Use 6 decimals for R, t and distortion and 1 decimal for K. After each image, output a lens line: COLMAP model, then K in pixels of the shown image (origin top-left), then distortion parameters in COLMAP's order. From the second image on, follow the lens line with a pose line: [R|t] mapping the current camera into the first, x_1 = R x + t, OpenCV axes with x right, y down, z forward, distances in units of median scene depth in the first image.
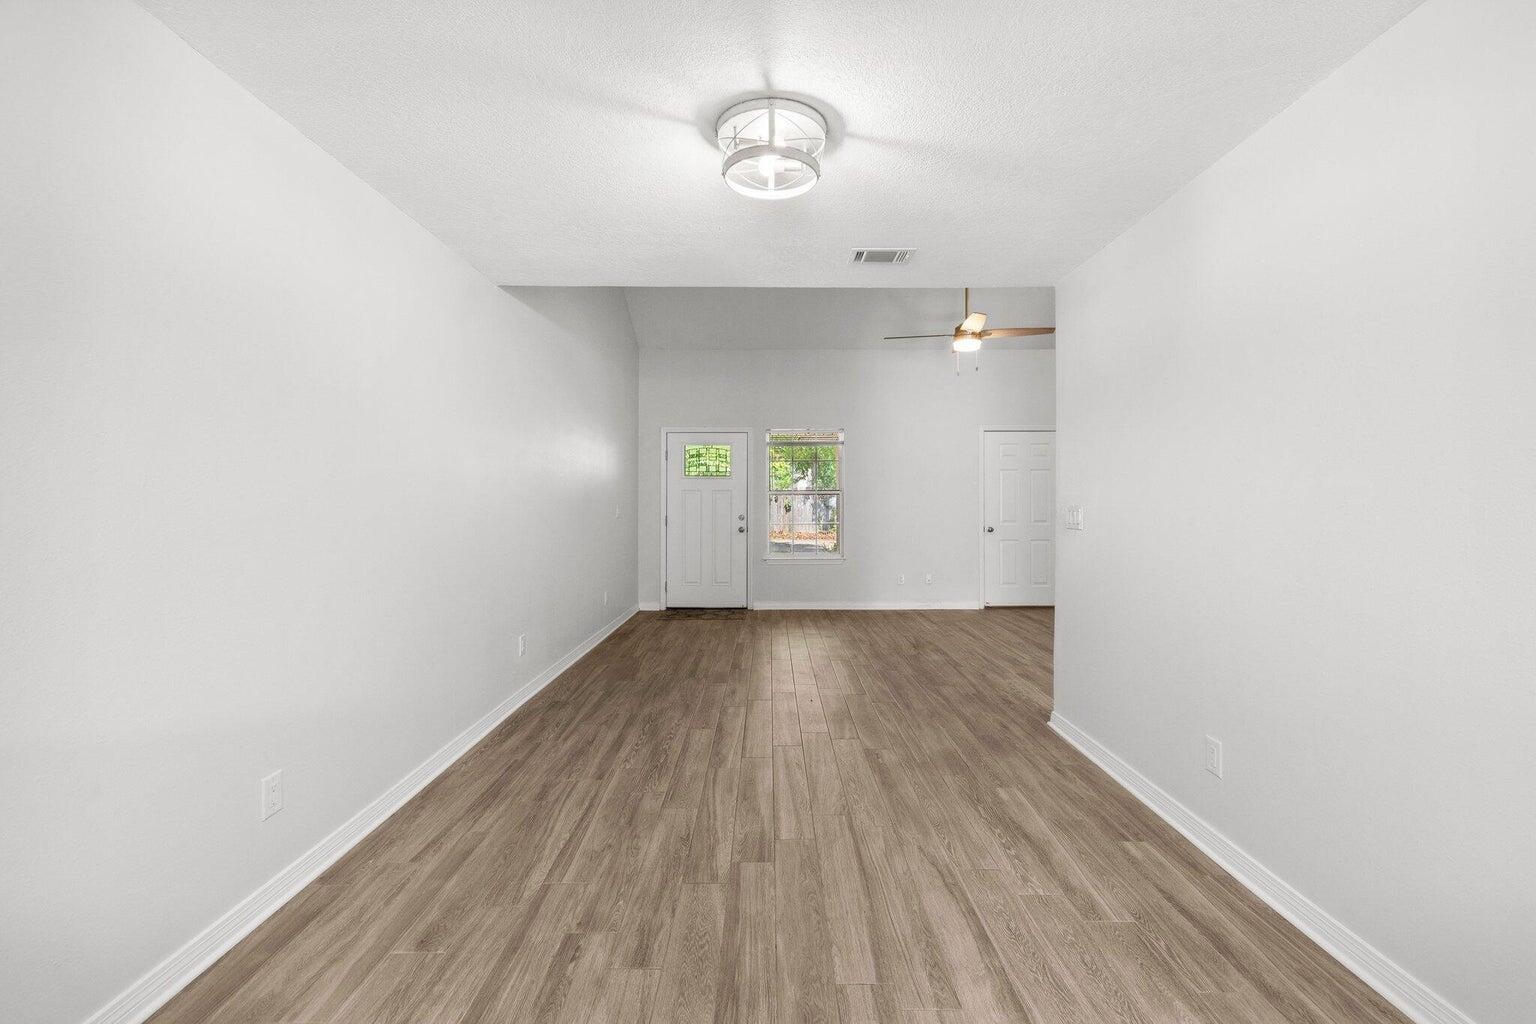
lens RADIAL K [[650.2, 0, 765.4], [0, 650.2, 503.7], [0, 0, 1]] dist [0.003165, -0.000127]
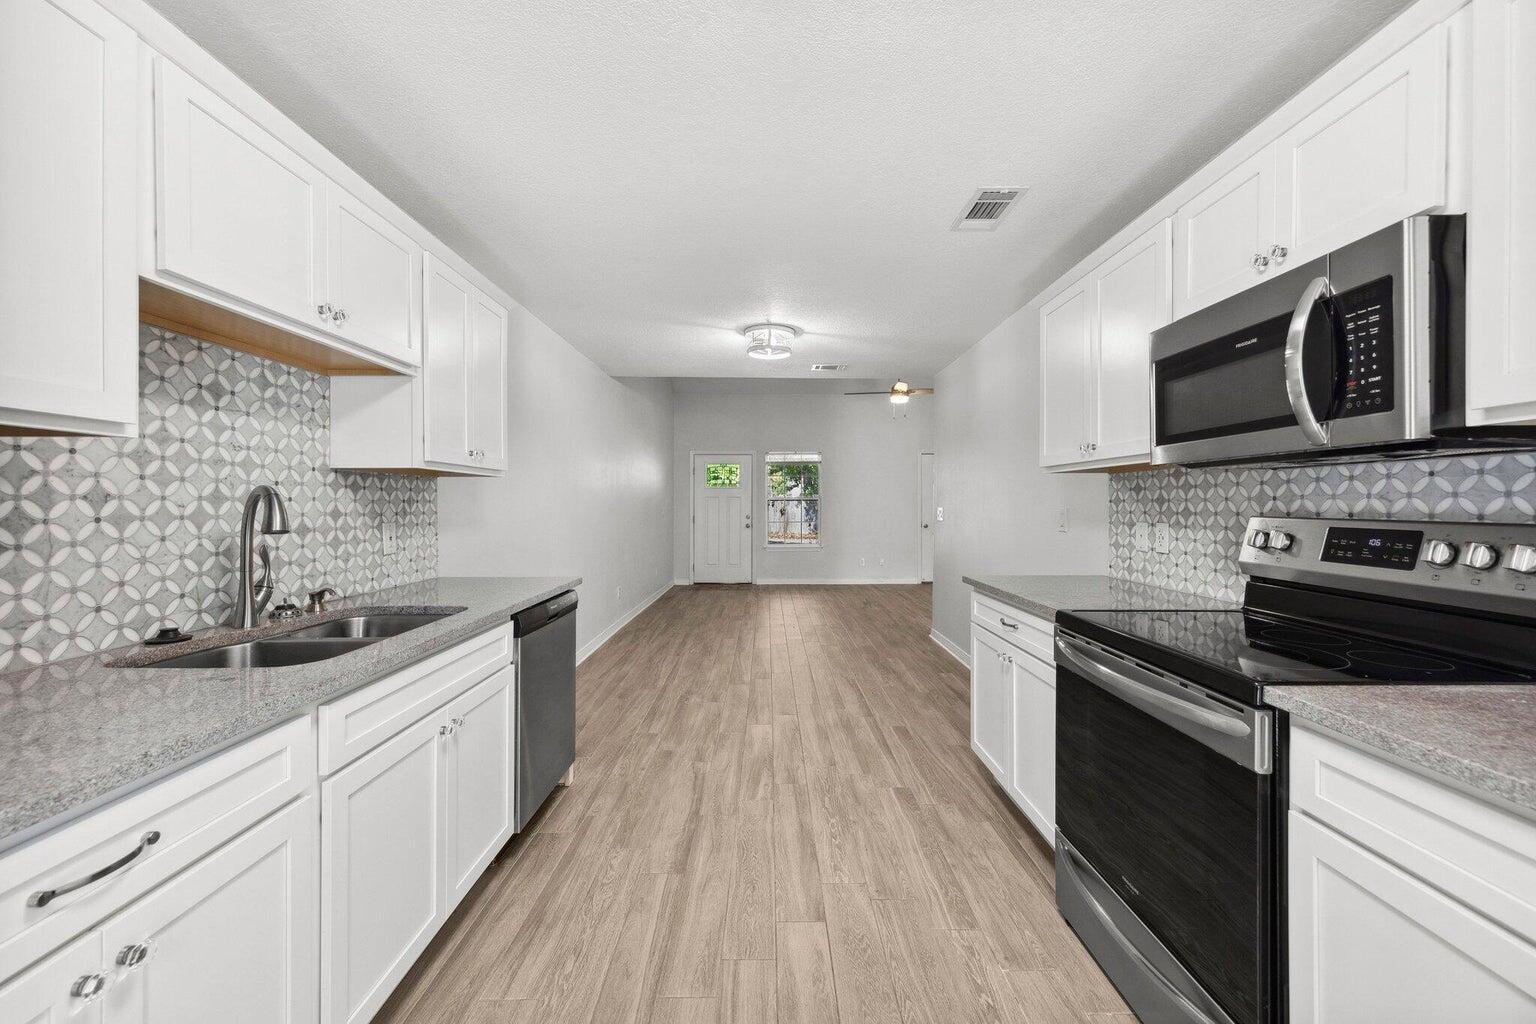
lens RADIAL K [[593.6, 0, 774.1], [0, 593.6, 506.9], [0, 0, 1]] dist [0.002034, 0.000292]
pose [[0.999832, 0.002342, 0.018196, -0.010344], [-0.002311, 0.999996, -0.001727, -0.001604], [-0.018199, 0.001685, 0.999833, -0.705723]]
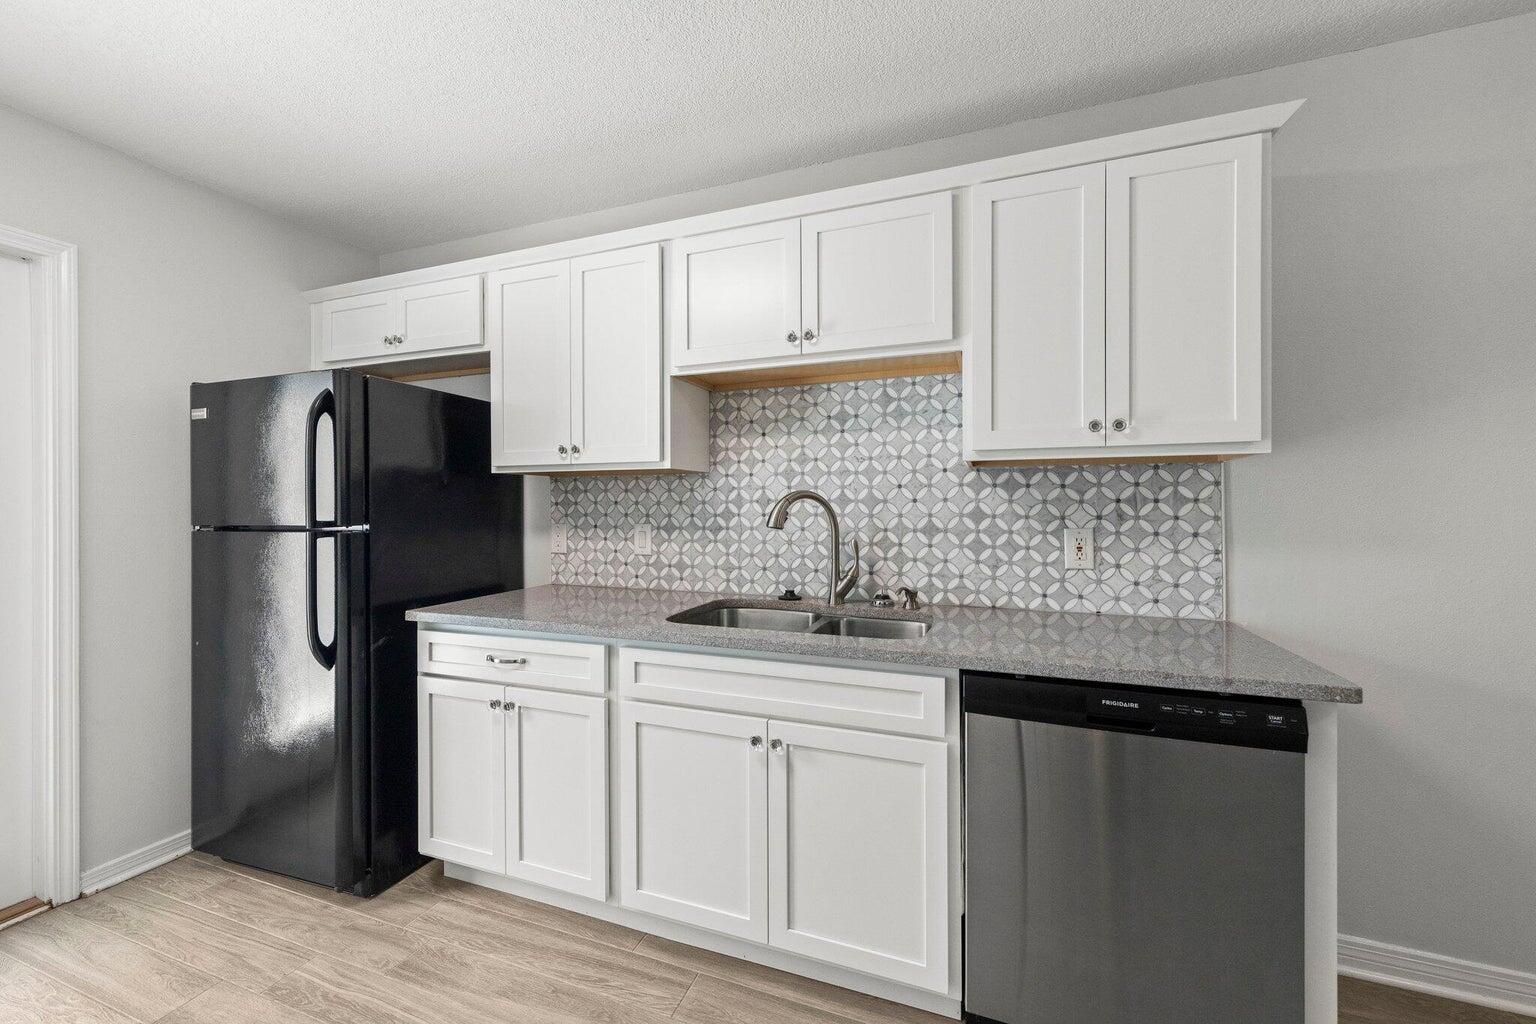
lens RADIAL K [[593.6, 0, 774.1], [0, 593.6, 506.9], [0, 0, 1]] dist [0.002034, 0.000292]
pose [[-0.337143, 0.006206, -0.941433, 0.179610], [-0.002681, 0.999968, 0.007552, -0.007017], [0.941450, 0.005070, -0.337116, 0.011714]]
